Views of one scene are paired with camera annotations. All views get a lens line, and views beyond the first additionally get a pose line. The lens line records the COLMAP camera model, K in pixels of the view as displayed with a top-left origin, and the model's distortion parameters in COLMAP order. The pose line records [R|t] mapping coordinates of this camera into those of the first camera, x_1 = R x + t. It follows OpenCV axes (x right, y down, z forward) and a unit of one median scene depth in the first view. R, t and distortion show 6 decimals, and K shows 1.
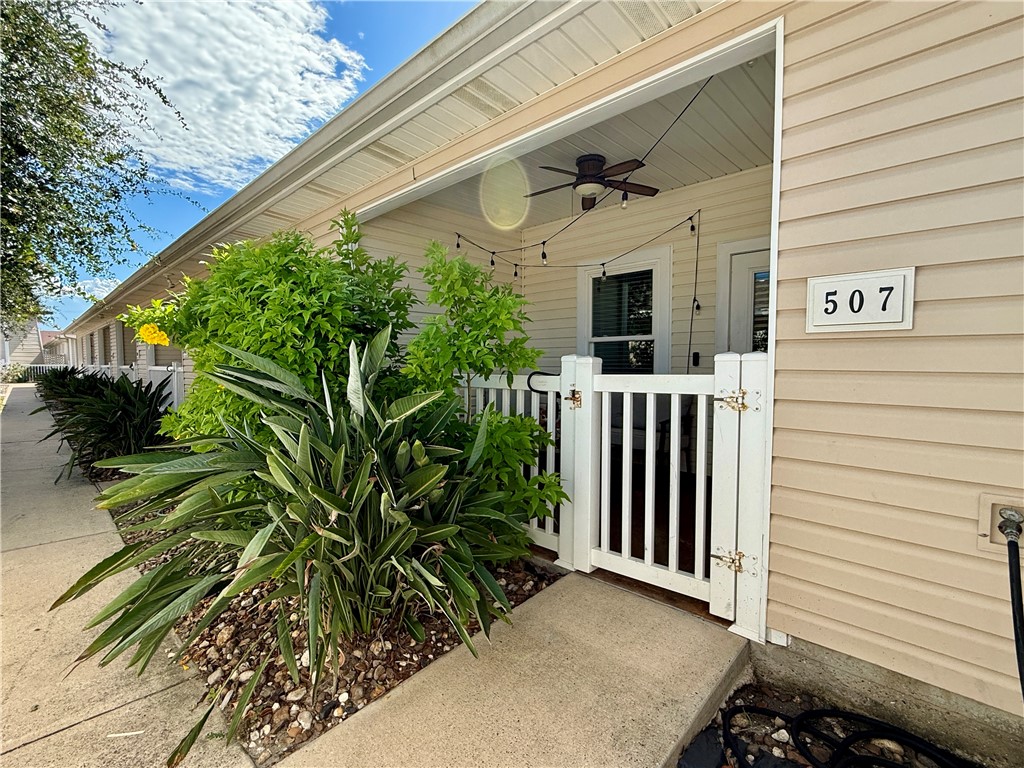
lens RADIAL K [[475.9, 0, 515.4], [0, 475.9, 386.0], [0, 0, 1]] dist [-0.000992, -0.000204]
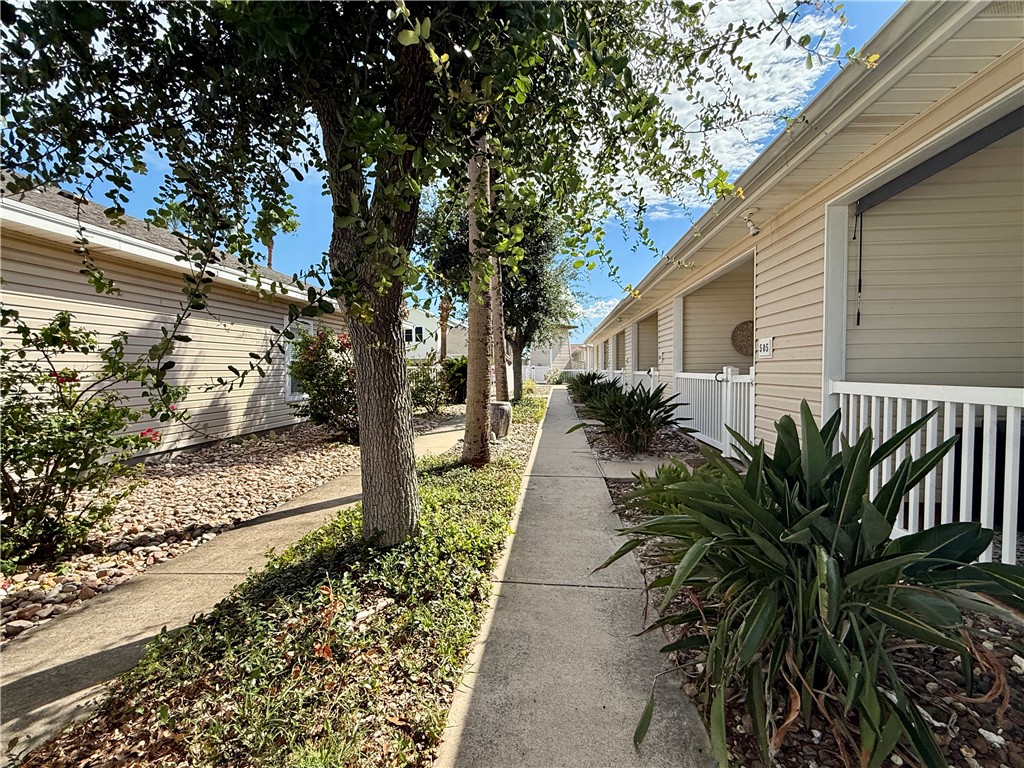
lens RADIAL K [[475.9, 0, 515.4], [0, 475.9, 386.0], [0, 0, 1]] dist [-0.000992, -0.000204]
pose [[0.625961, 0.026390, -0.779408, -0.227840], [-0.034644, 0.999382, 0.006015, -0.010565], [0.779084, 0.023237, 0.626488, 0.217078]]
